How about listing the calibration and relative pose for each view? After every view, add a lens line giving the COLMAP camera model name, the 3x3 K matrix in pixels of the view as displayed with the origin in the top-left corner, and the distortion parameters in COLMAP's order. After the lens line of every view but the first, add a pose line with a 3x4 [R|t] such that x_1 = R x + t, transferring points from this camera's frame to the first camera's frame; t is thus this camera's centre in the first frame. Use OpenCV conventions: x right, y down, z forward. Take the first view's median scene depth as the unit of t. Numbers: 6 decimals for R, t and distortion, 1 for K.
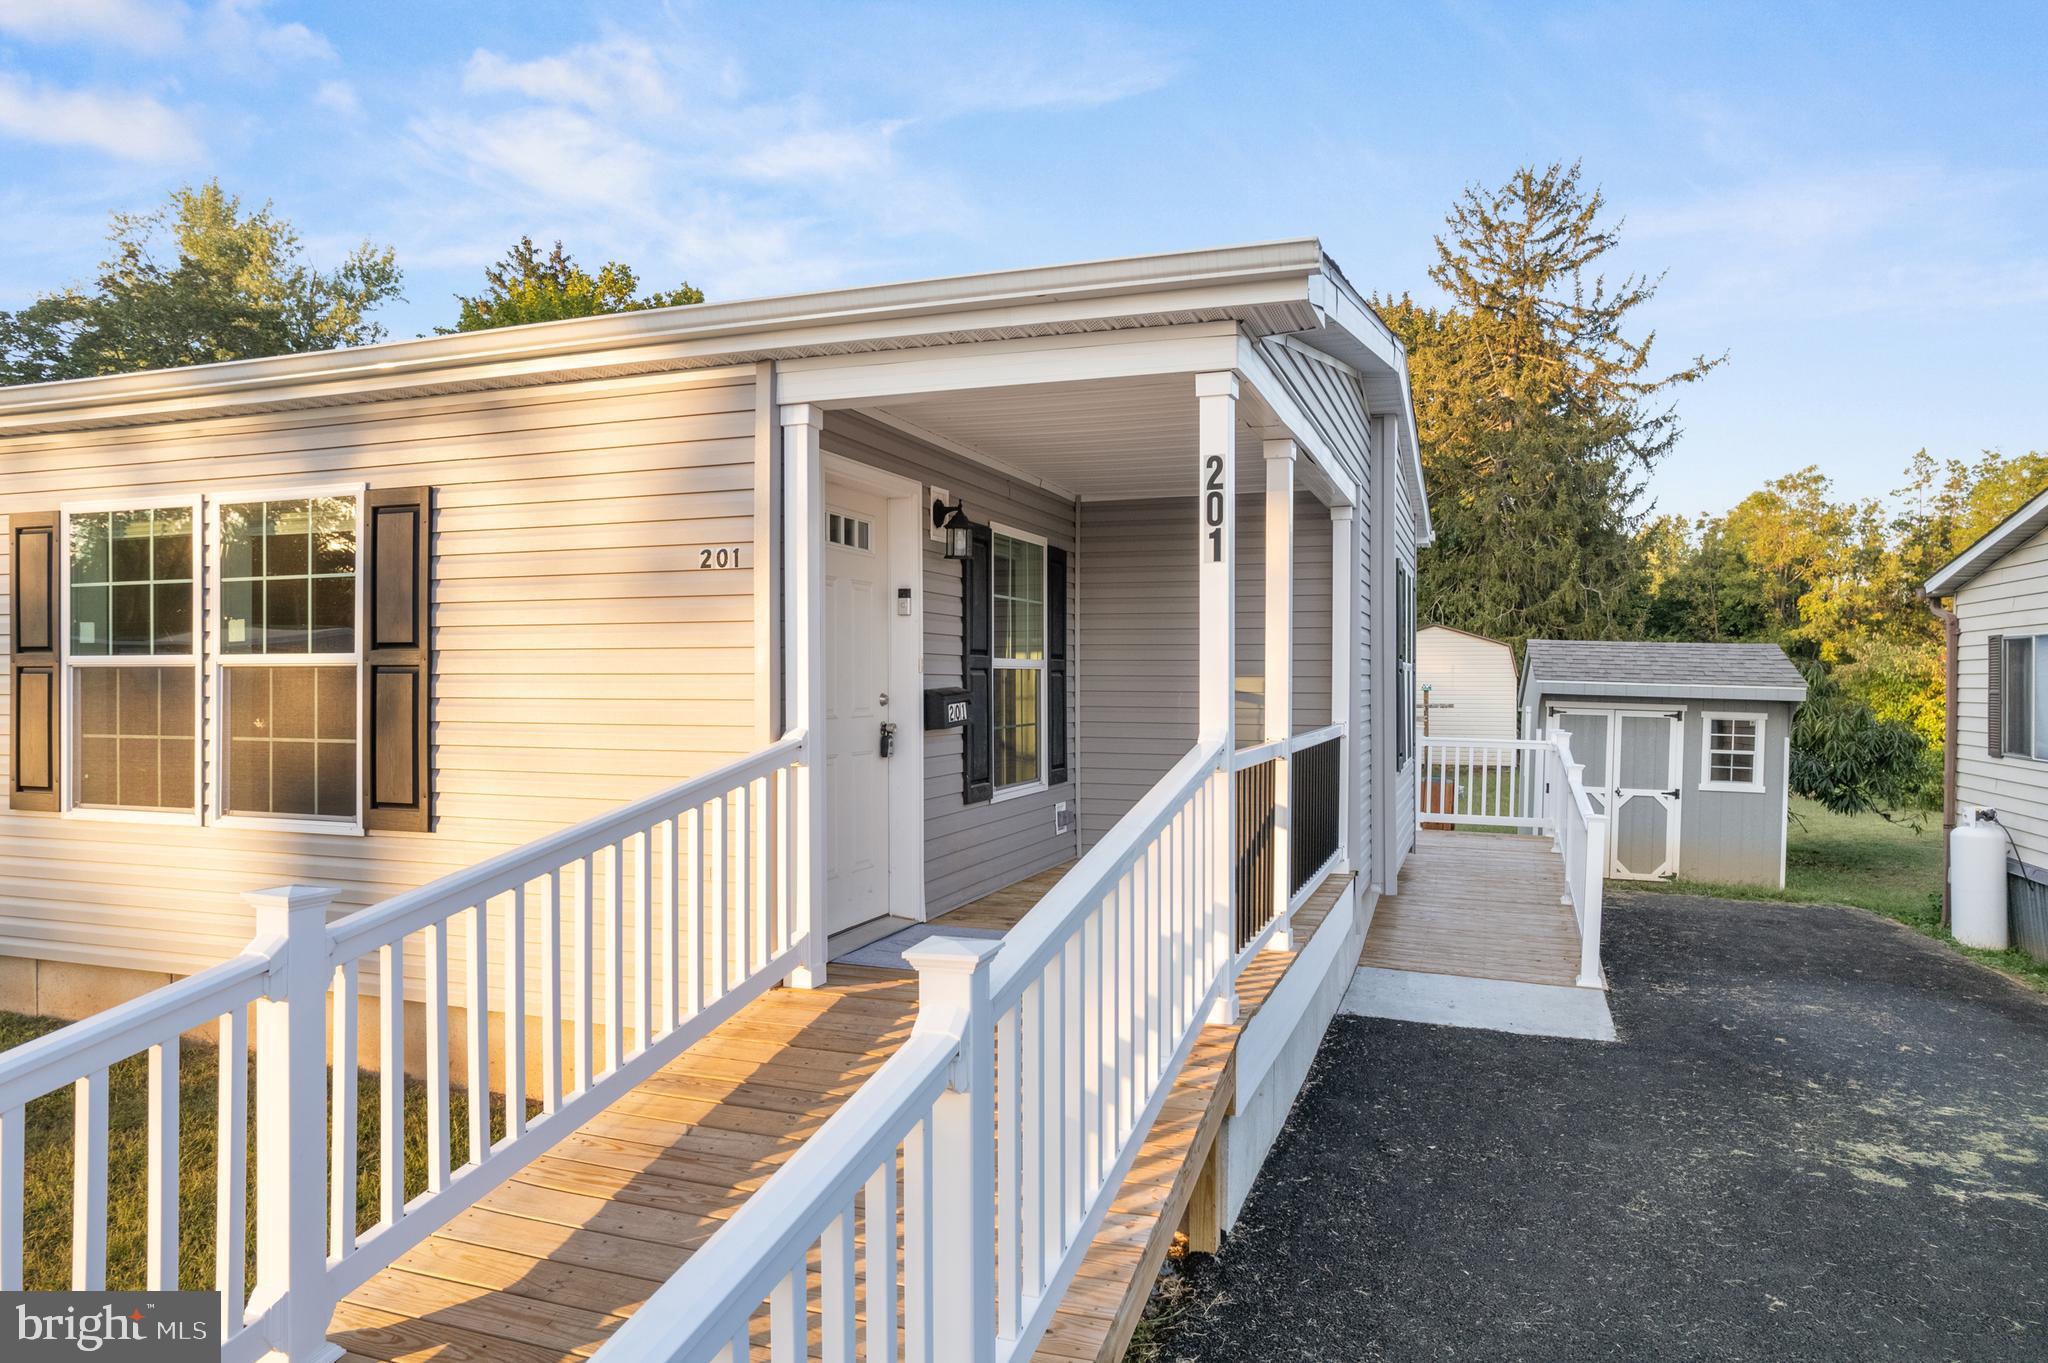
lens RADIAL K [[1327.8, 0, 1024.0], [0, 1327.8, 681.5], [0, 0, 1]] dist [-0.079487, 0.074577]
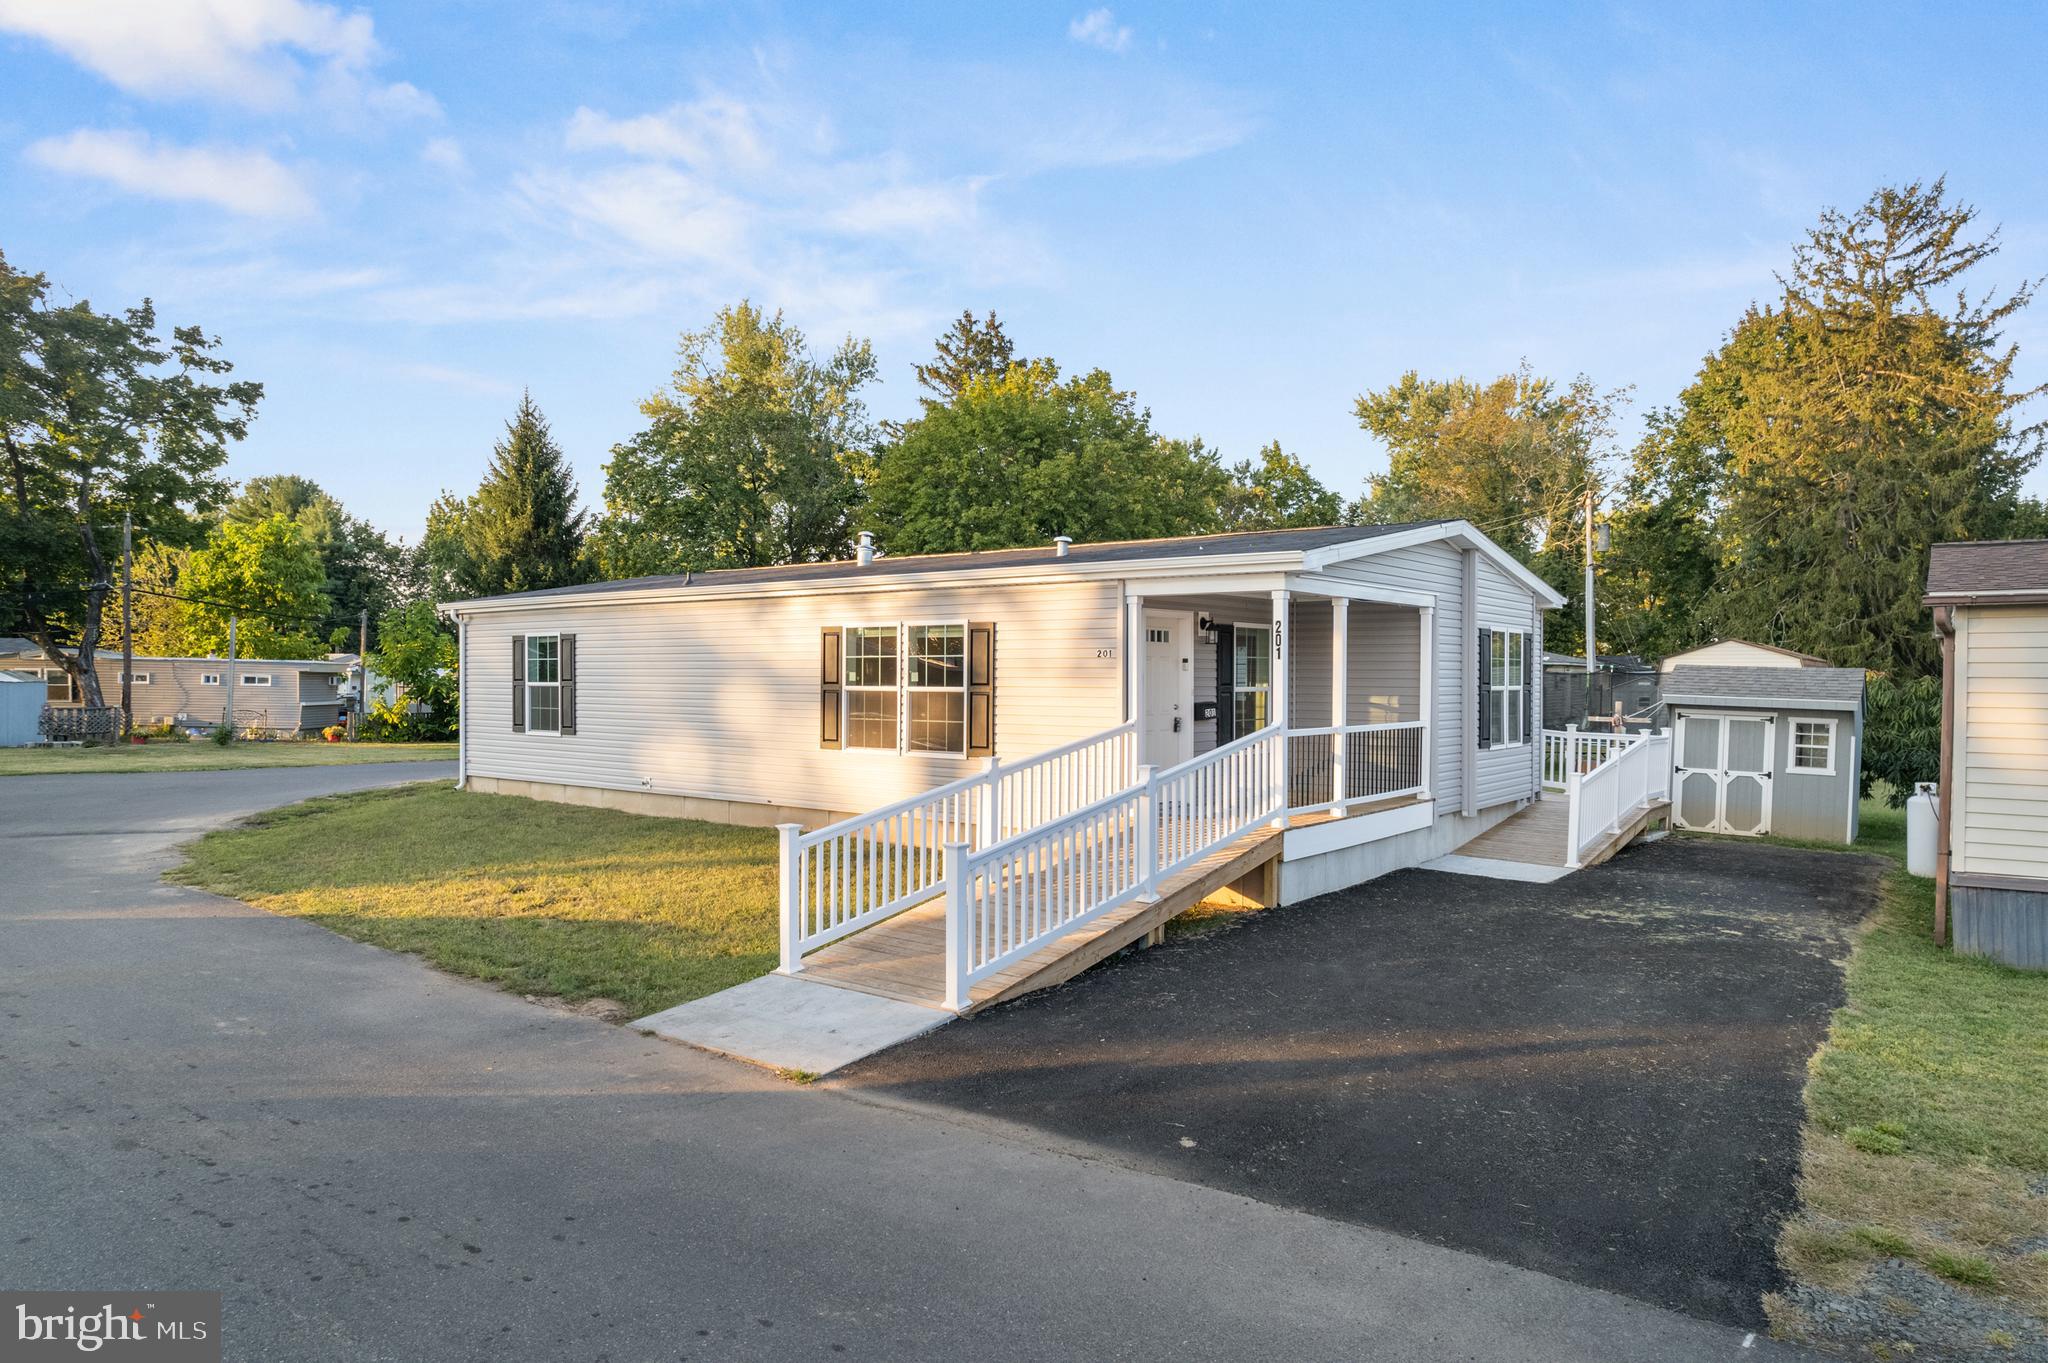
lens RADIAL K [[1327.8, 0, 1024.0], [0, 1327.8, 681.5], [0, 0, 1]] dist [-0.079487, 0.074577]
pose [[0.953020, 0.004082, -0.302880, 0.052453], [-0.003301, 0.999990, 0.003091, -0.005713], [0.302889, -0.001946, 0.953024, -0.196440]]
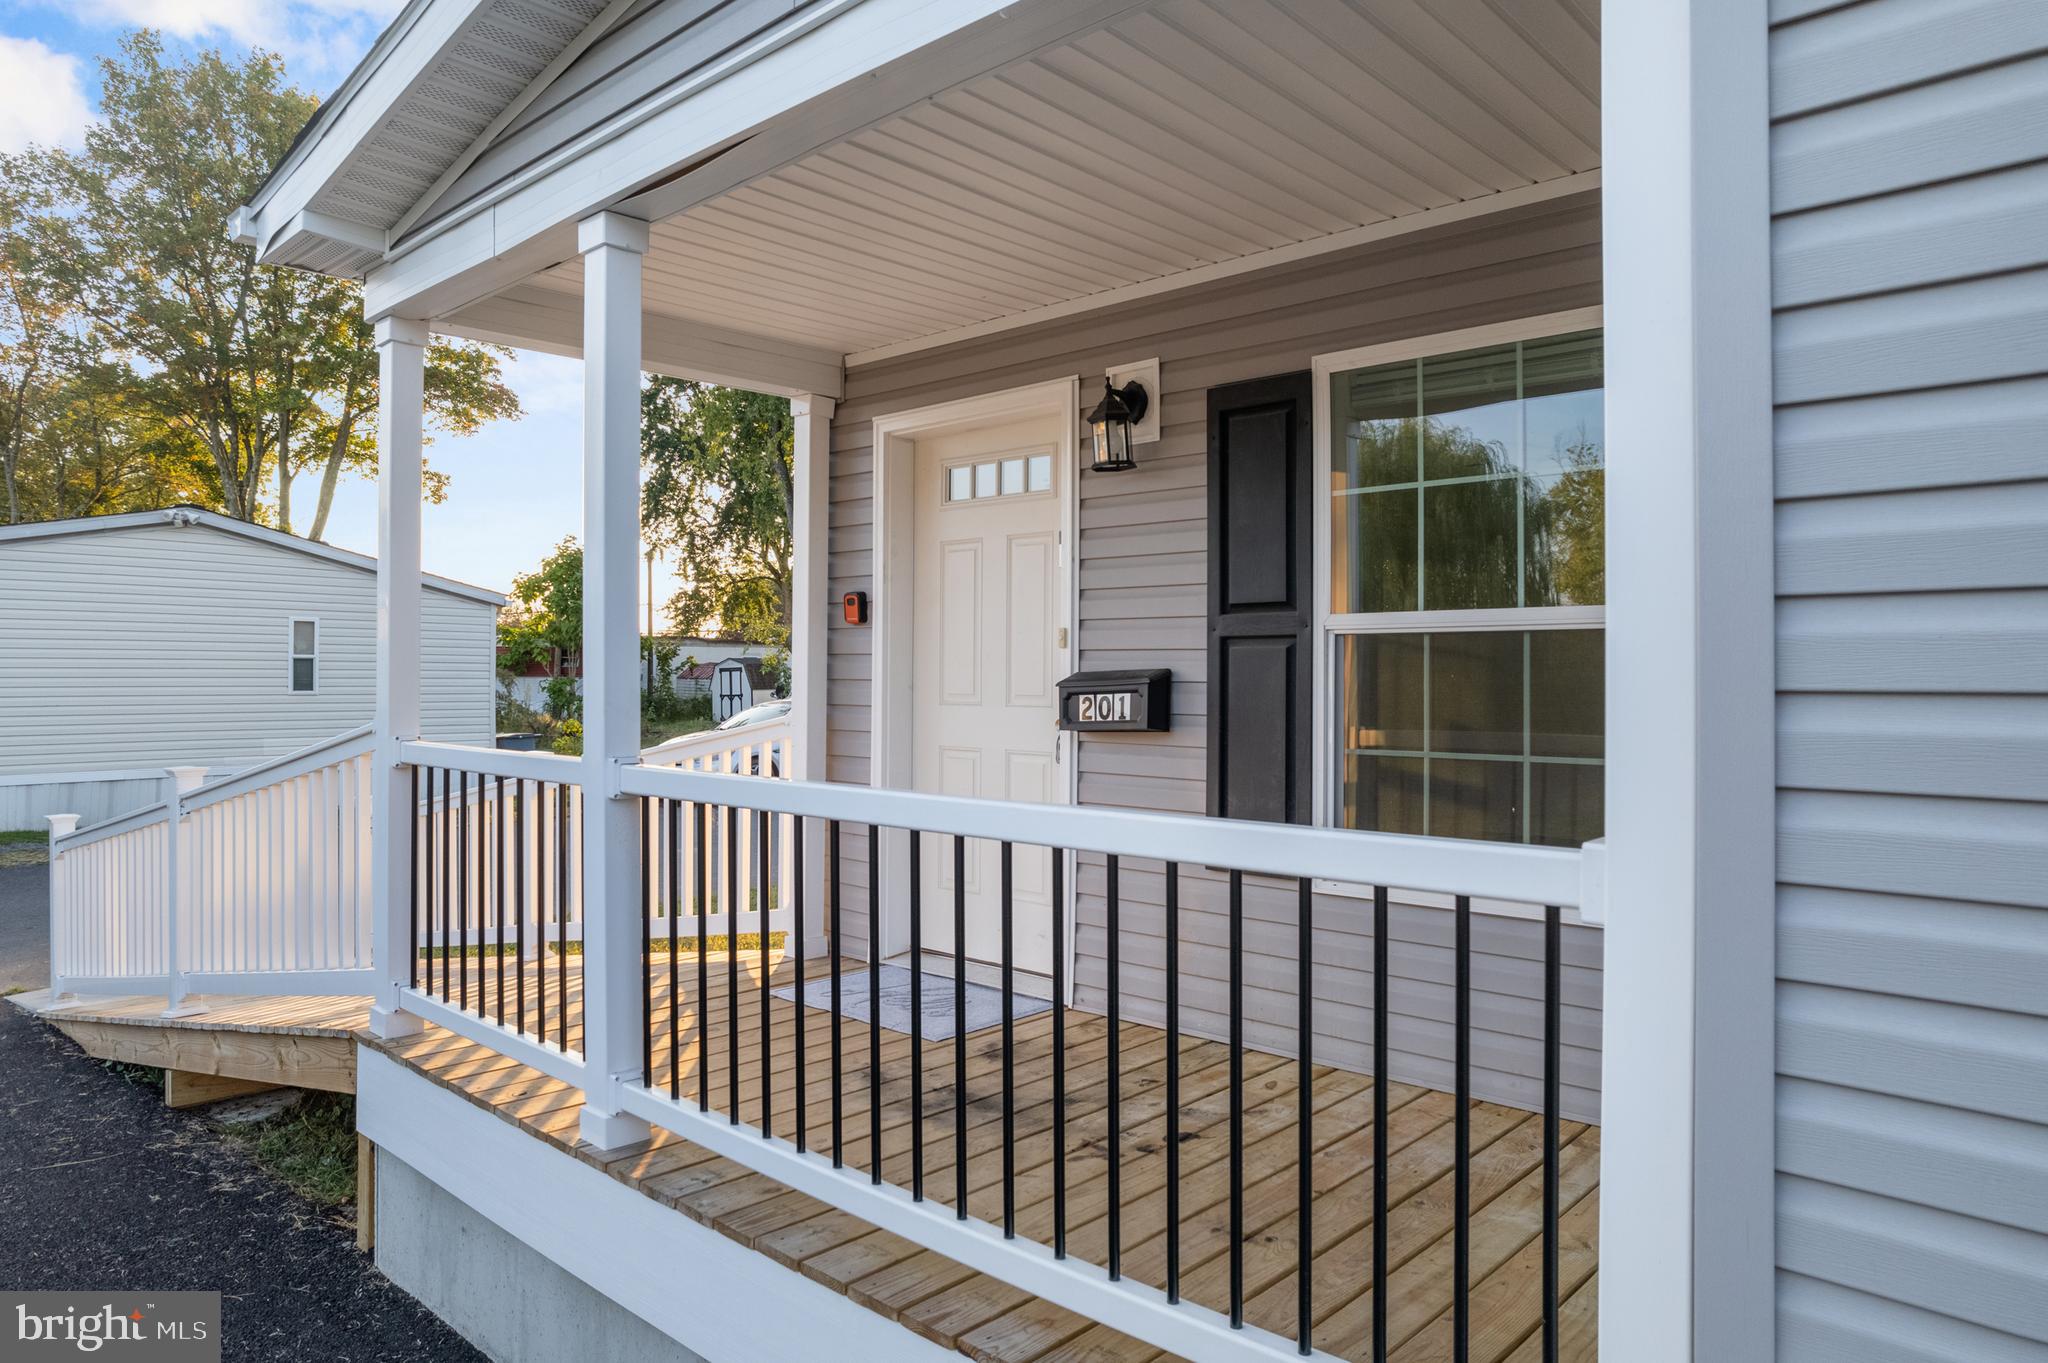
lens RADIAL K [[1327.8, 0, 1024.0], [0, 1327.8, 681.5], [0, 0, 1]] dist [-0.079487, 0.074577]
pose [[-0.399374, -0.000334, -0.916788, 0.089372], [0.000071, 1.000000, -0.000396, 0.001636], [0.916788, -0.000223, -0.399374, 0.196004]]
